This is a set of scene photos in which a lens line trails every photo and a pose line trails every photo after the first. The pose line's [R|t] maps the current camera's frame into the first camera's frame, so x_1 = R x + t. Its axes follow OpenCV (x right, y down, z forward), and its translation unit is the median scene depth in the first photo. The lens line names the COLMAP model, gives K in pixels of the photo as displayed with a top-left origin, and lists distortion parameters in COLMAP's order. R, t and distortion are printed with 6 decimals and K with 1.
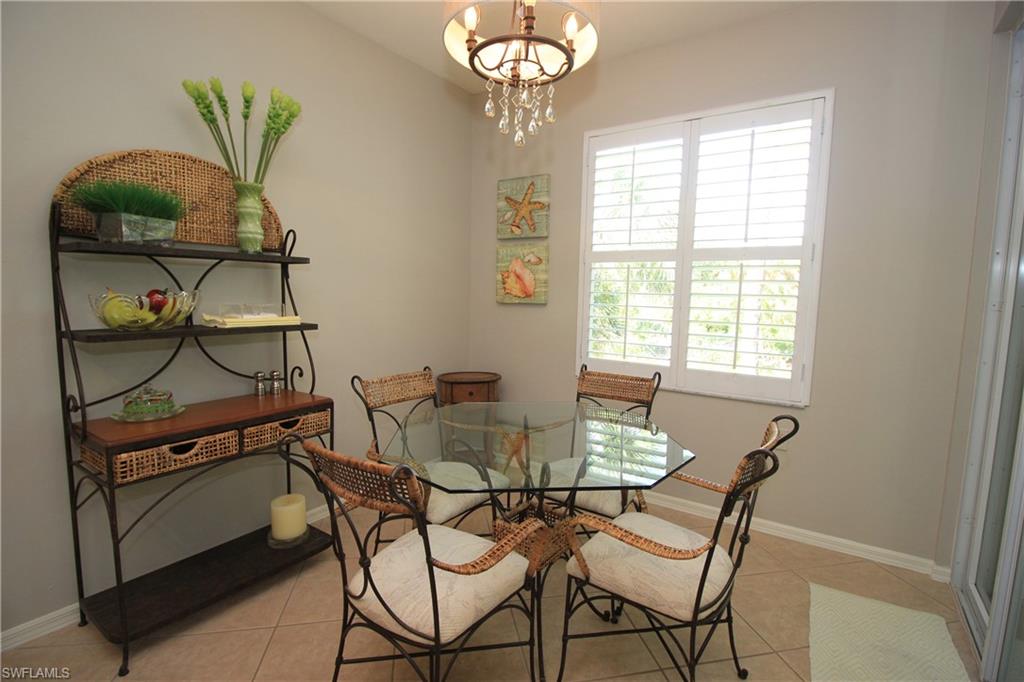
lens RADIAL K [[478.8, 0, 520.7], [0, 478.8, 340.0], [0, 0, 1]] dist [-0.006365, -0.007442]
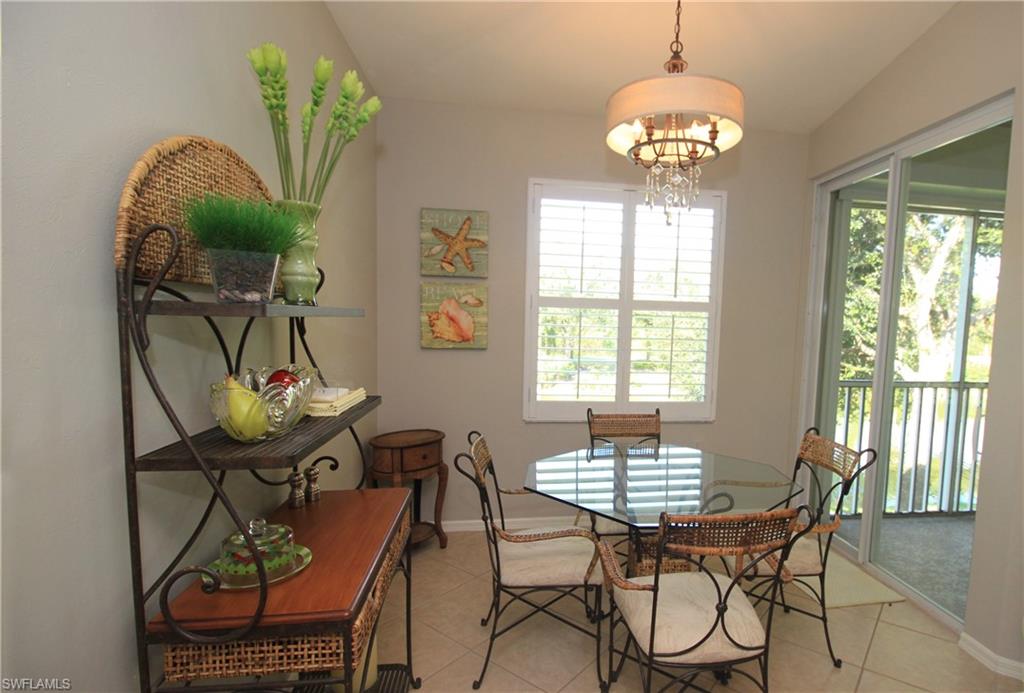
lens RADIAL K [[529.4, 0, 579.8], [0, 529.4, 360.6], [0, 0, 1]] dist [0.002877, -0.000703]
pose [[0.734918, -0.052179, 0.676145, -0.530417], [0.055735, 0.998310, 0.016461, -0.059640], [-0.675861, 0.025588, 0.736585, 0.111608]]
